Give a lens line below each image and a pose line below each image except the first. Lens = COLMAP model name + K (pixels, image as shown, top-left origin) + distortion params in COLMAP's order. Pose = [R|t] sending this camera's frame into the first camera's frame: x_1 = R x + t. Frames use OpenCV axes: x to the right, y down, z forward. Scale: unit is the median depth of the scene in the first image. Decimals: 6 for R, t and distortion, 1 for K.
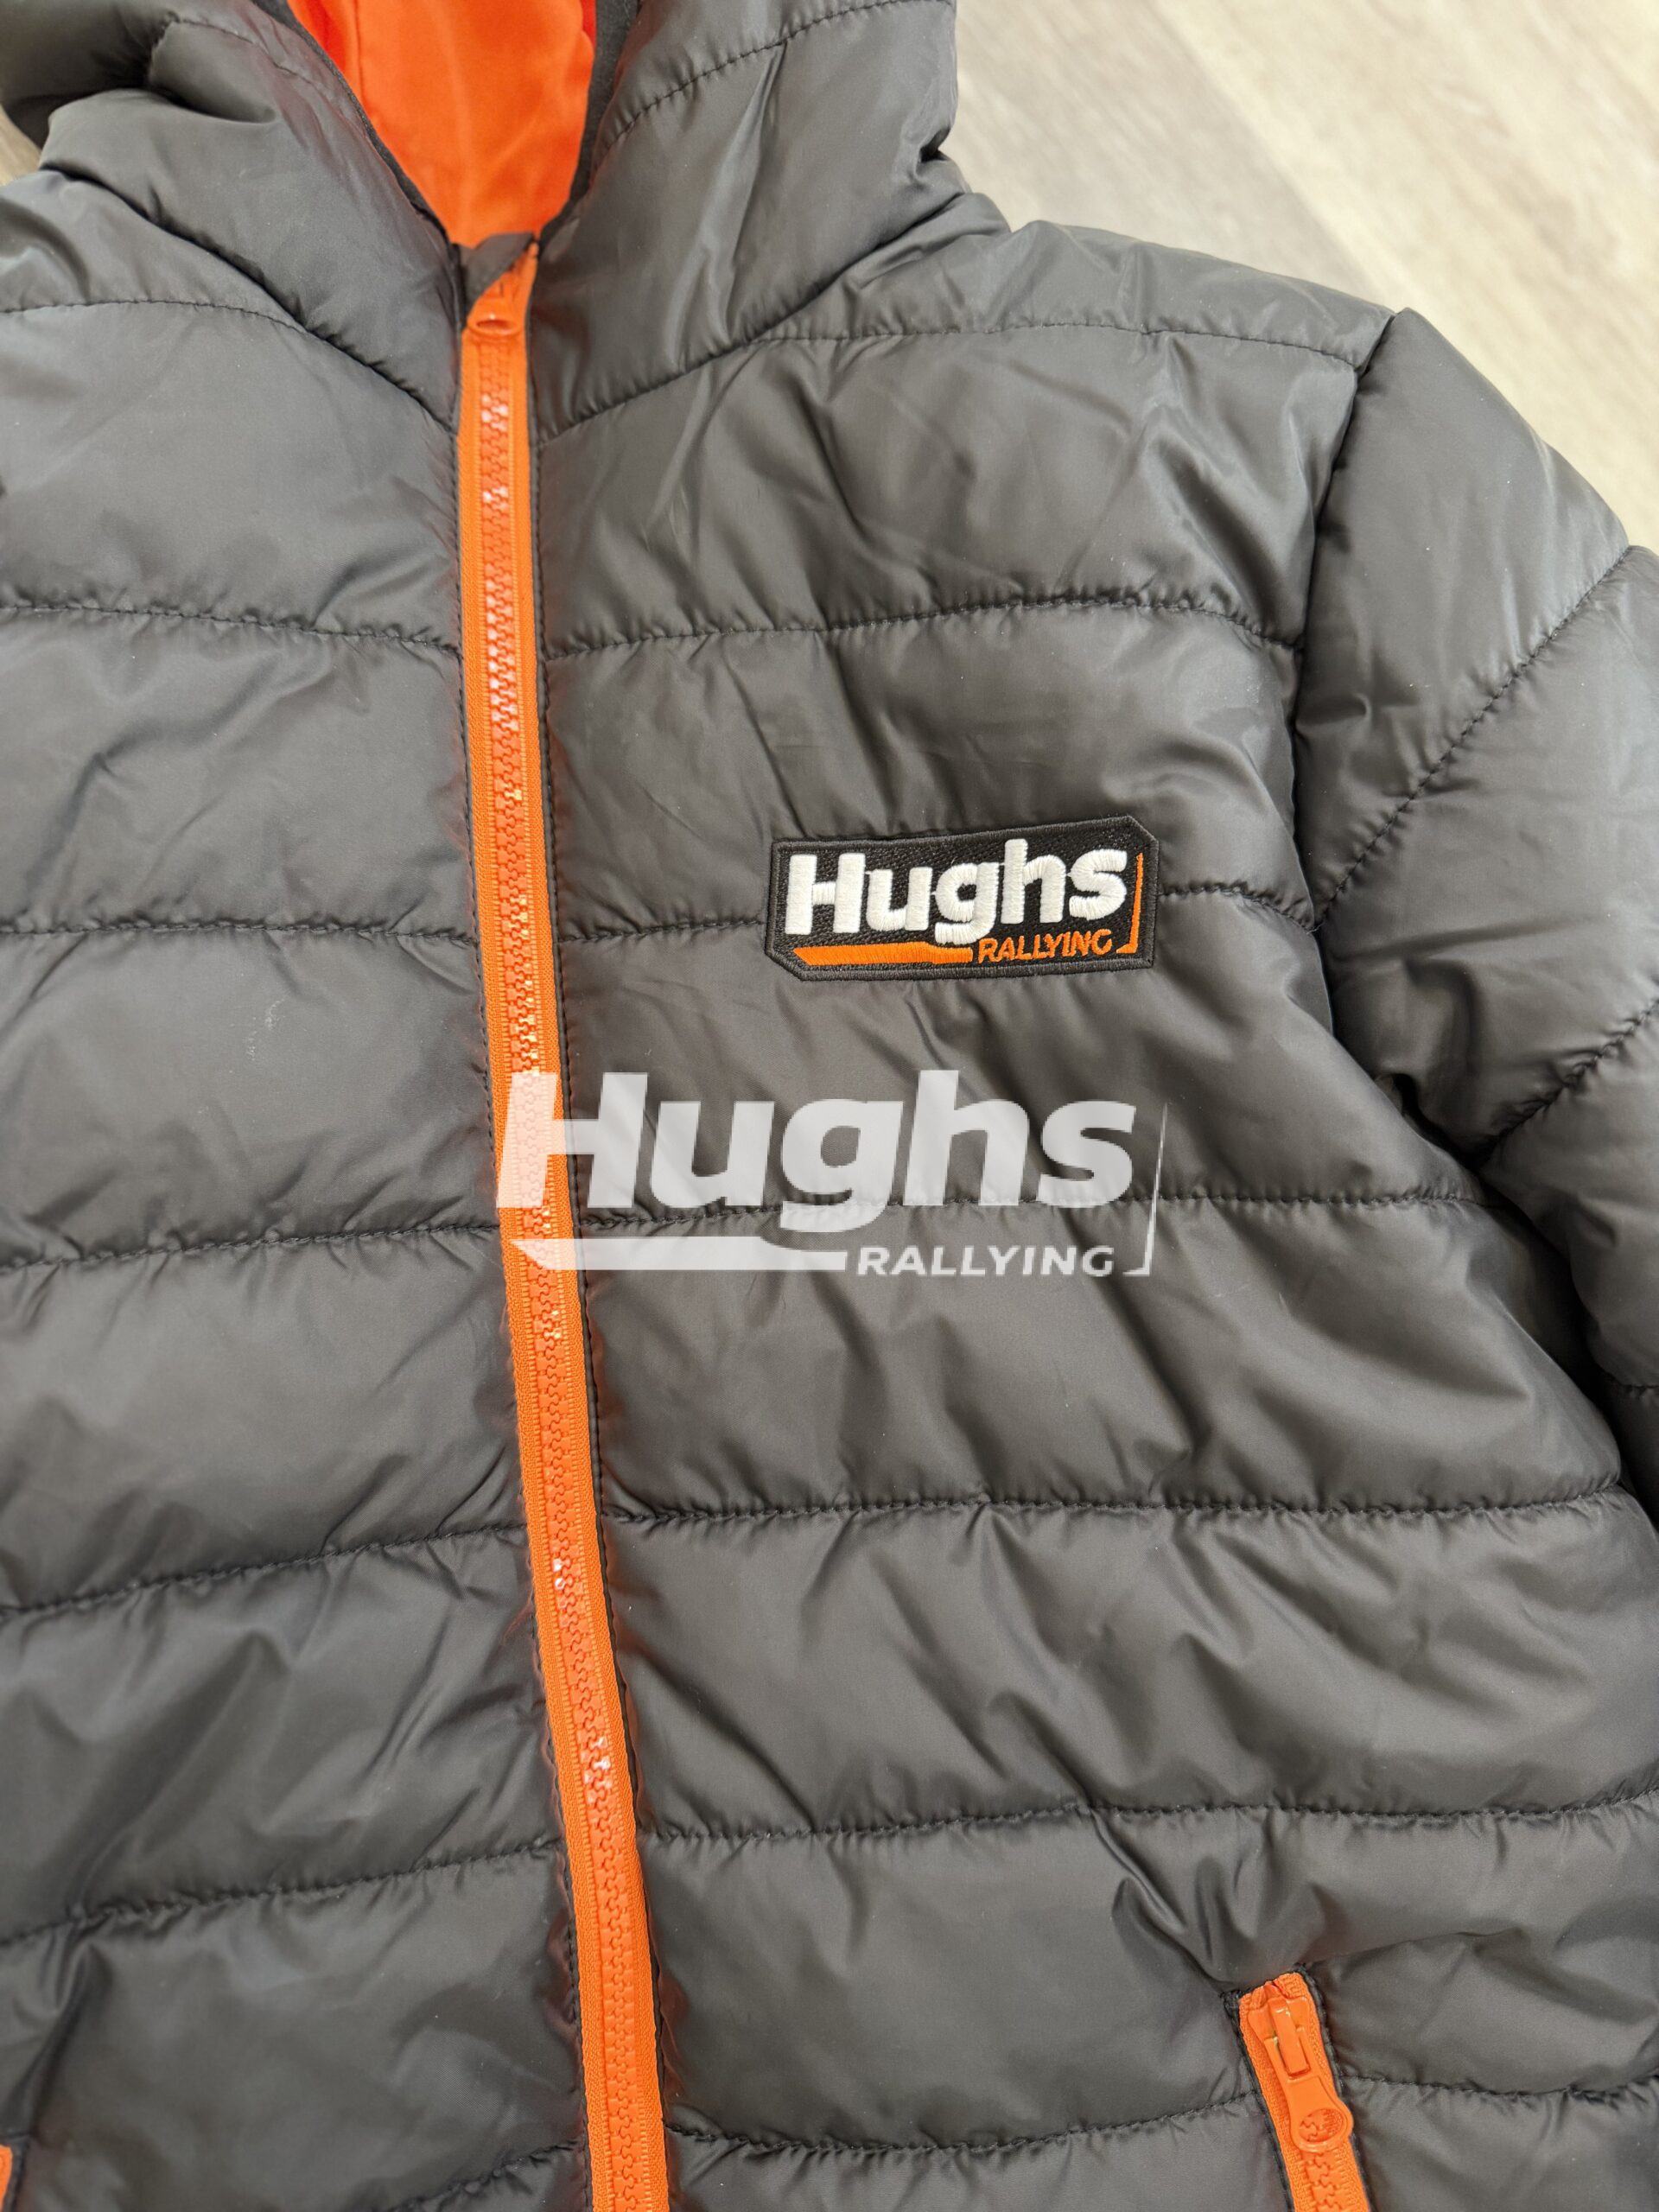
lens RADIAL K [[1658.7, 0, 841.6], [0, 1658.7, 1114.3], [0, 0, 1]] dist [-0.022875, 0.006044]
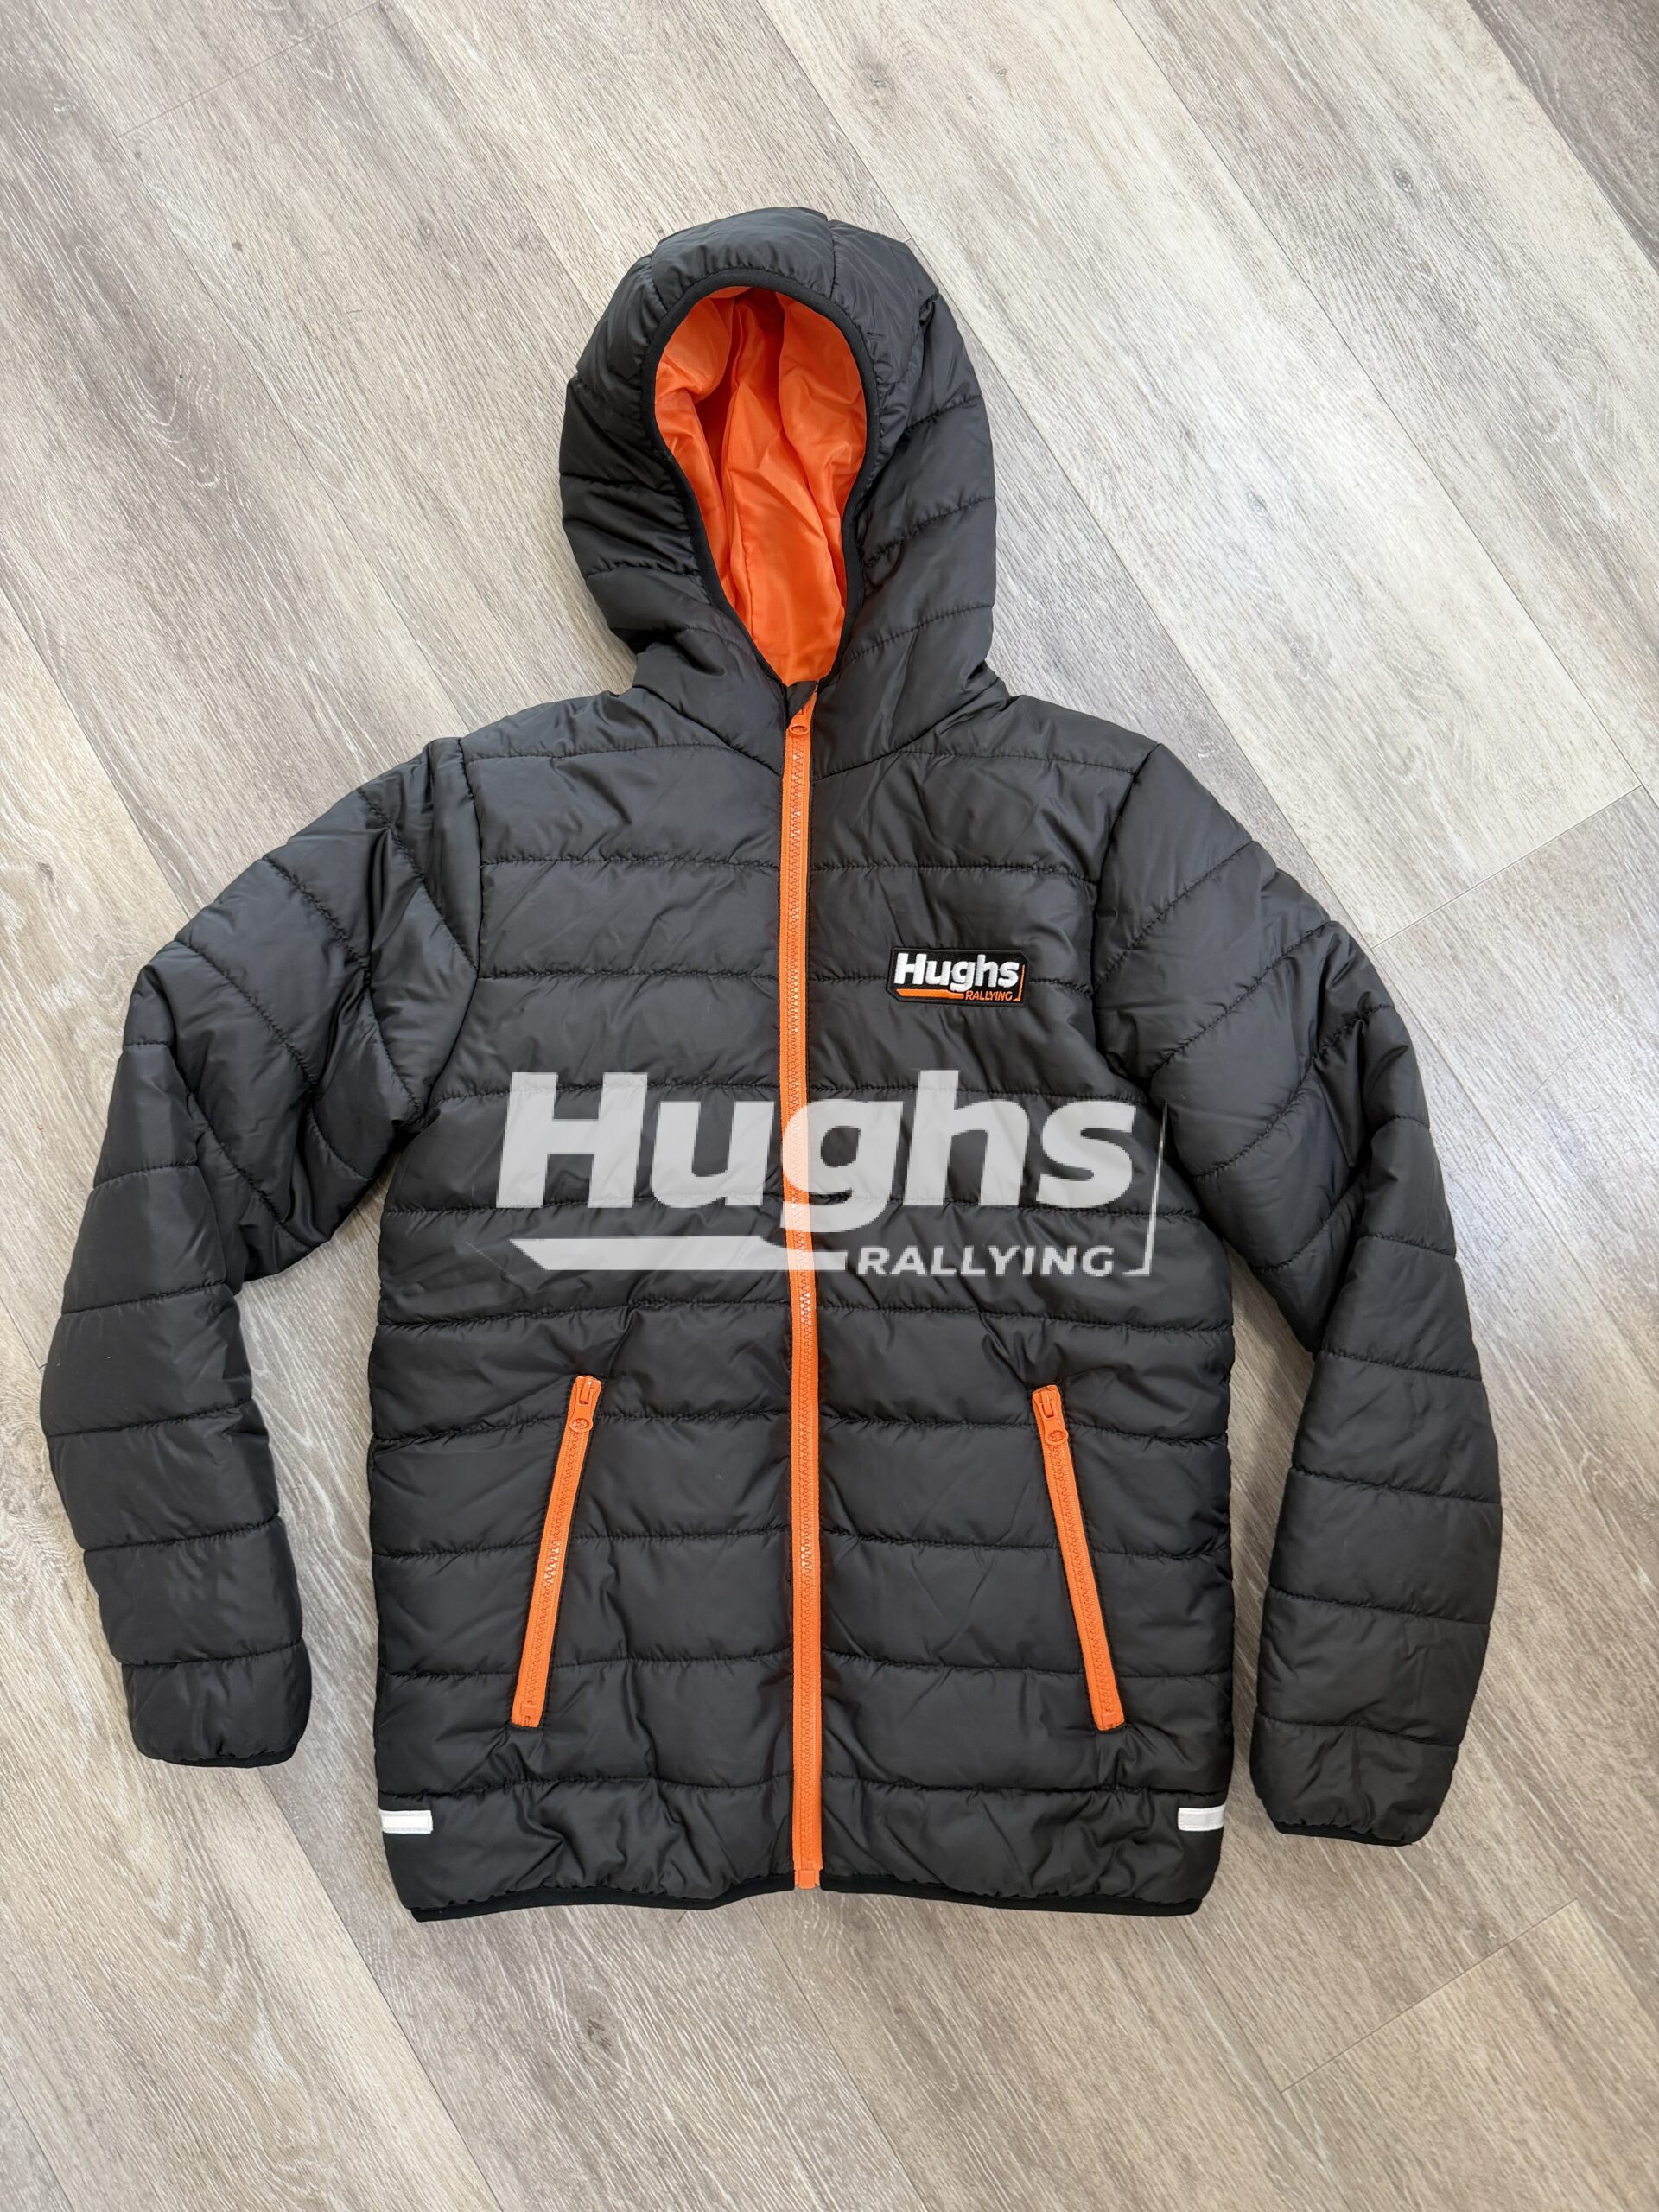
lens RADIAL K [[1658.7, 0, 843.9], [0, 1658.7, 1125.2], [0, 0, 1]] dist [-0.022875, 0.006044]
pose [[0.988707, 0.073225, -0.130757, 0.259078], [-0.065494, 0.995895, 0.062485, -0.045874], [0.134796, -0.053215, 0.989443, -1.701744]]
